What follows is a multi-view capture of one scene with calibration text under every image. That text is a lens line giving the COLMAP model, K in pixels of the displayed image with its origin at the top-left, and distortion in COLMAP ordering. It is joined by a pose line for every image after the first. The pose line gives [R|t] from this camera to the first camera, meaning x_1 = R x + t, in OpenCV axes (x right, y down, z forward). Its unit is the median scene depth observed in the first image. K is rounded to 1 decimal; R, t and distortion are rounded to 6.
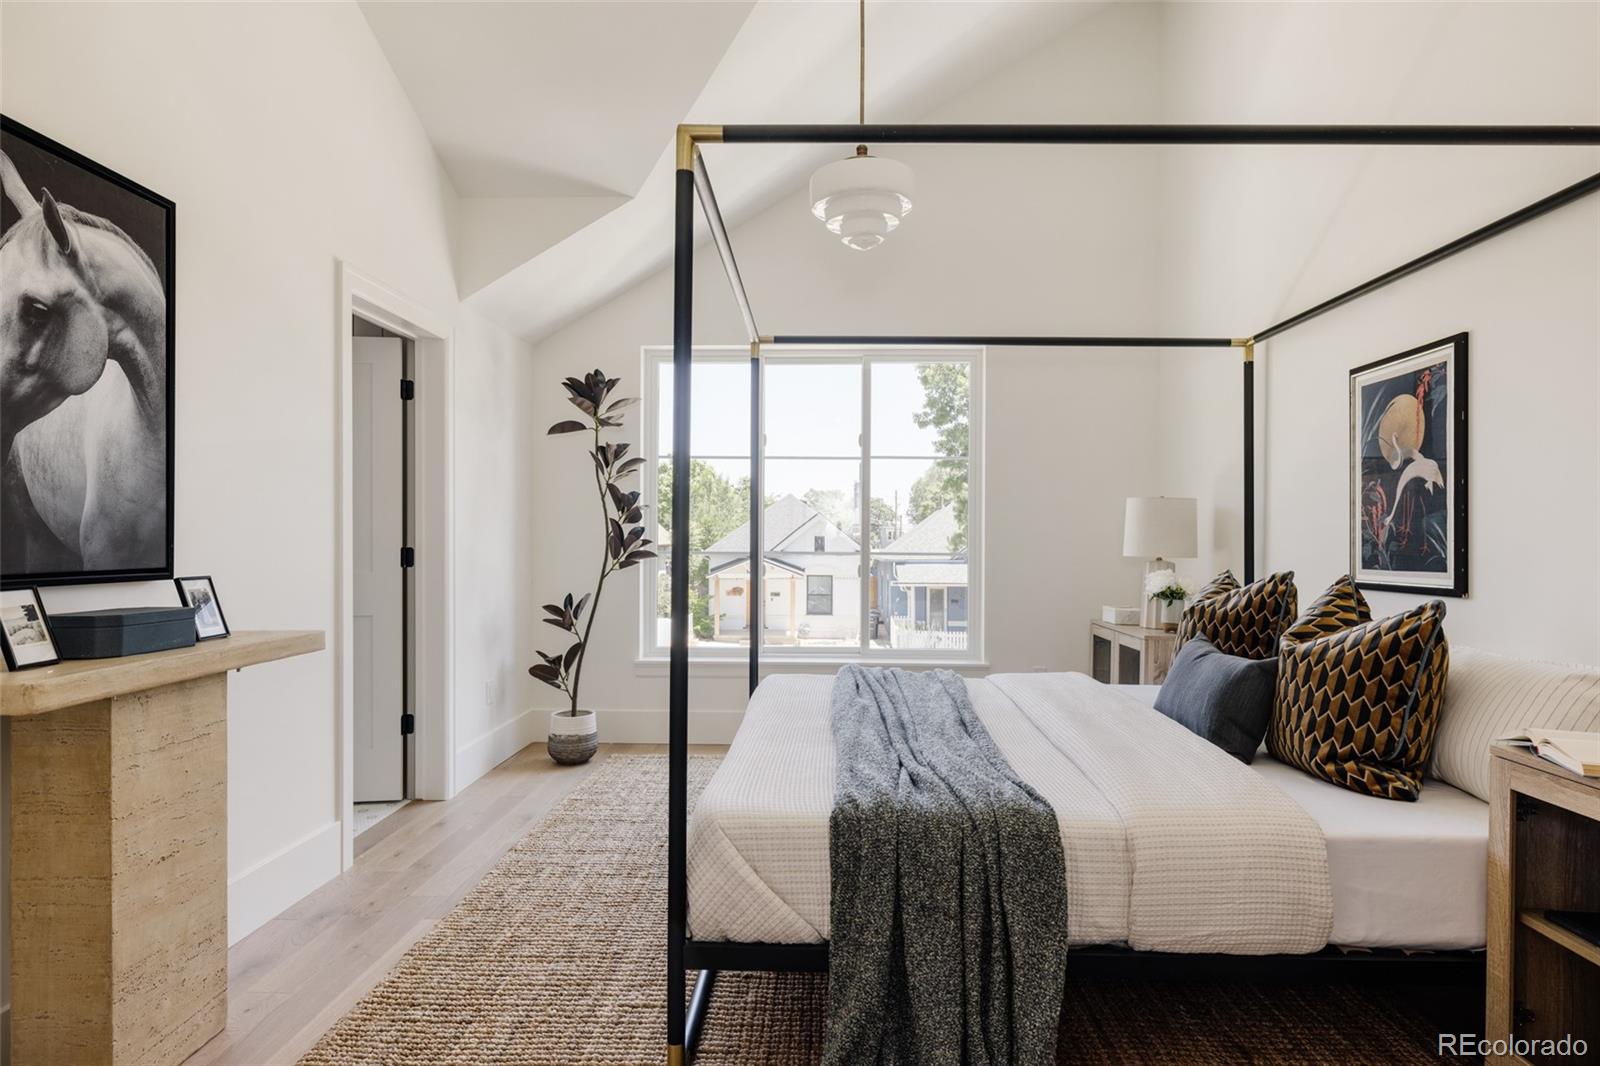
lens RADIAL K [[907.7, 0, 800.1], [0, 907.7, 534.6], [0, 0, 1]] dist [0.007126, -0.003277]
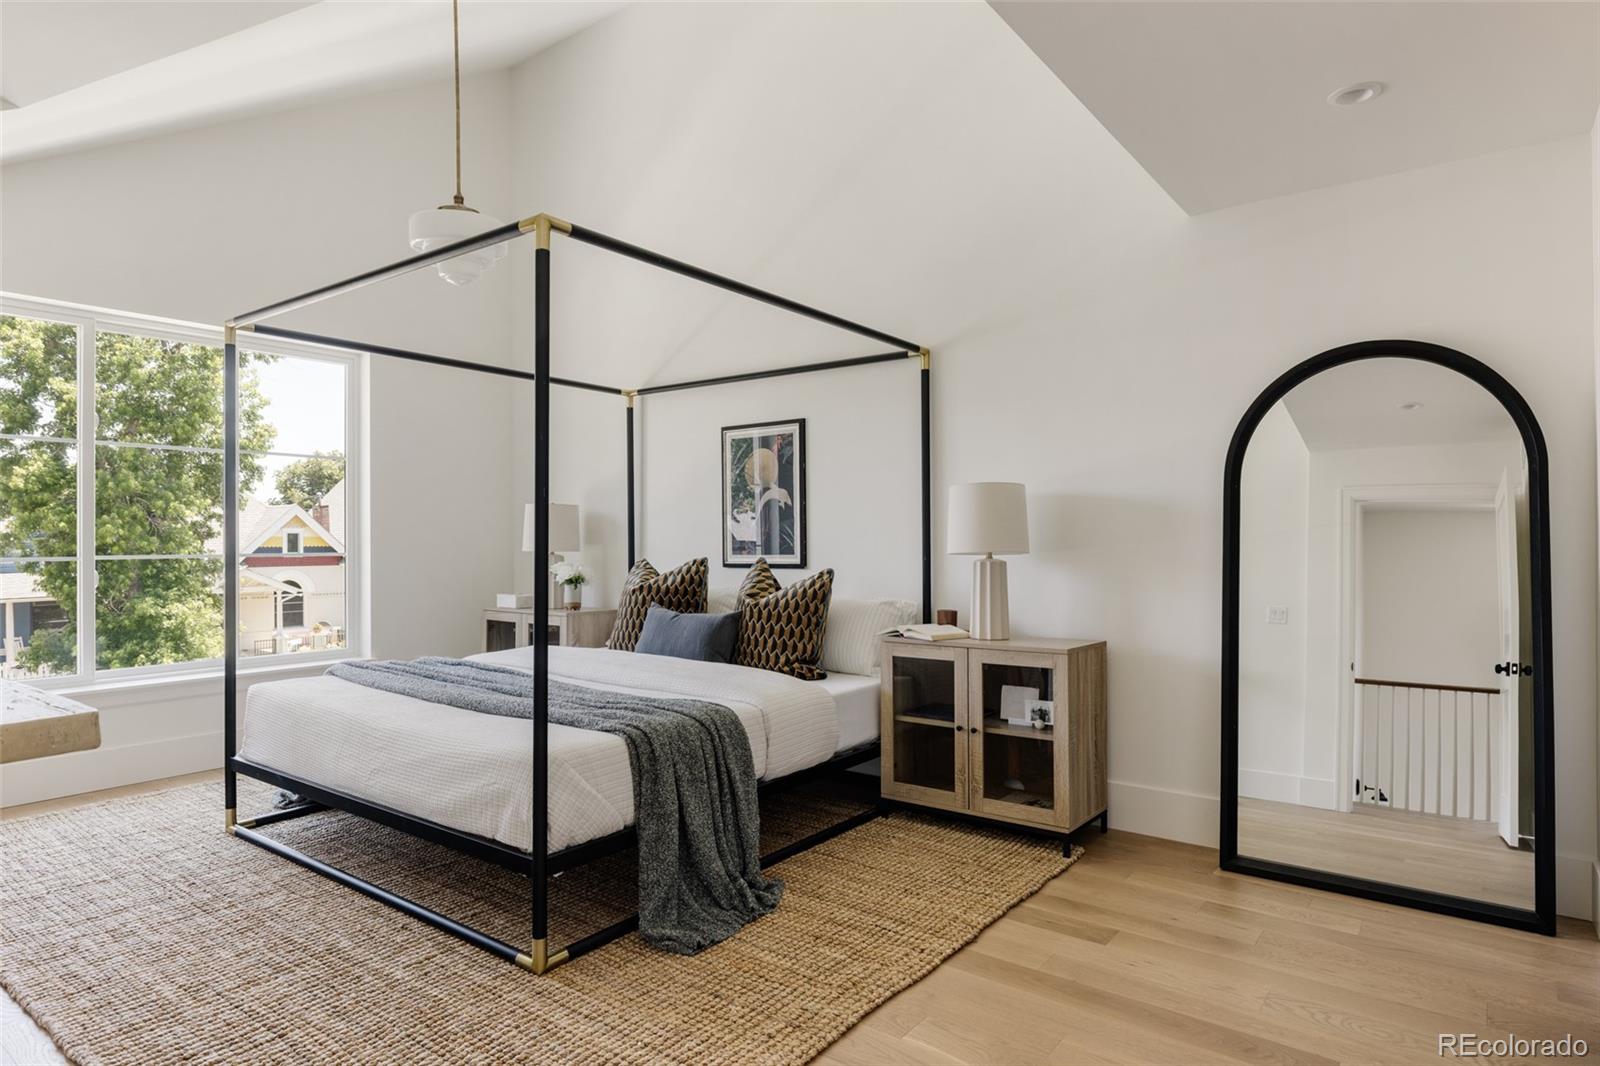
lens RADIAL K [[907.7, 0, 828.9], [0, 907.7, 533.4], [0, 0, 1]] dist [0.007126, -0.003277]
pose [[0.566679, -0.004968, 0.823924, -0.692087], [0.004358, 0.999986, 0.003032, -0.004212], [-0.823927, 0.001872, 0.566692, -0.035523]]
